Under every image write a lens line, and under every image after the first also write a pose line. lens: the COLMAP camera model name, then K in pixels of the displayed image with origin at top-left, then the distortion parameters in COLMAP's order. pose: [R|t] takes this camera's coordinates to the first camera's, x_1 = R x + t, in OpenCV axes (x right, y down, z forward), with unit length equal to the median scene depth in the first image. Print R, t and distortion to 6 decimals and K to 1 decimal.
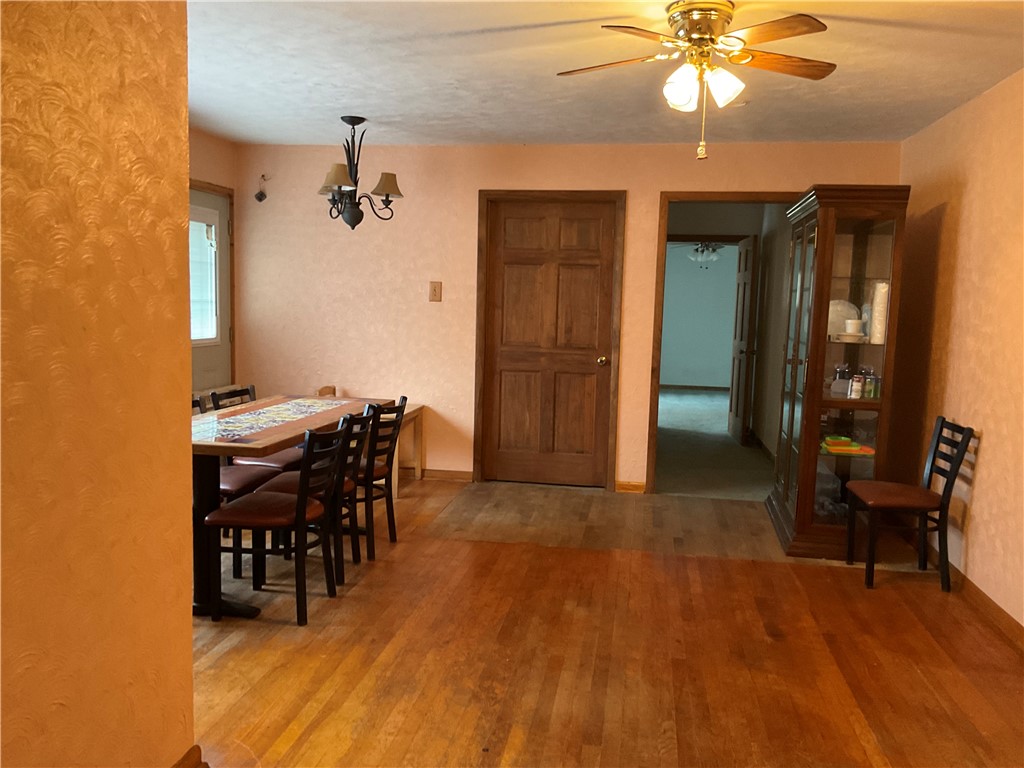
lens RADIAL K [[867.7, 0, 521.8], [0, 867.7, 382.5], [0, 0, 1]] dist [0.070893, -0.087753]
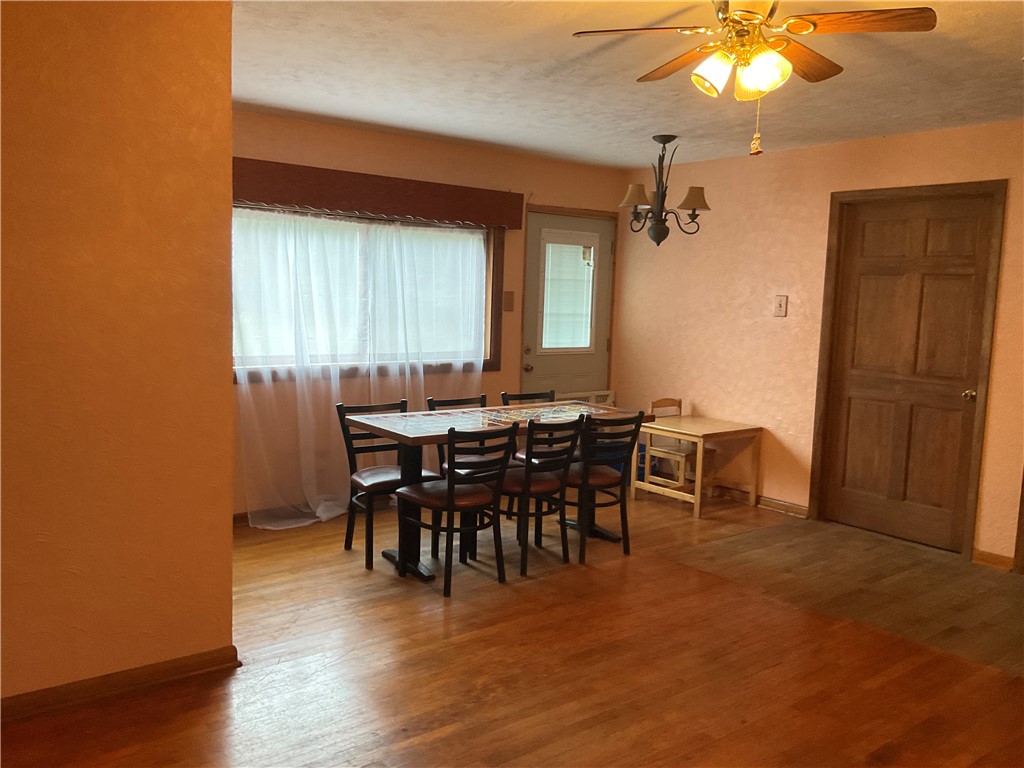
lens RADIAL K [[867.7, 0, 488.0], [0, 867.7, 374.1], [0, 0, 1]] dist [0.070893, -0.087753]
pose [[0.722950, 0.060822, -0.688218, 0.328243], [-0.077268, 0.996986, 0.006942, -0.015252], [0.686566, 0.048158, 0.725471, 0.114764]]
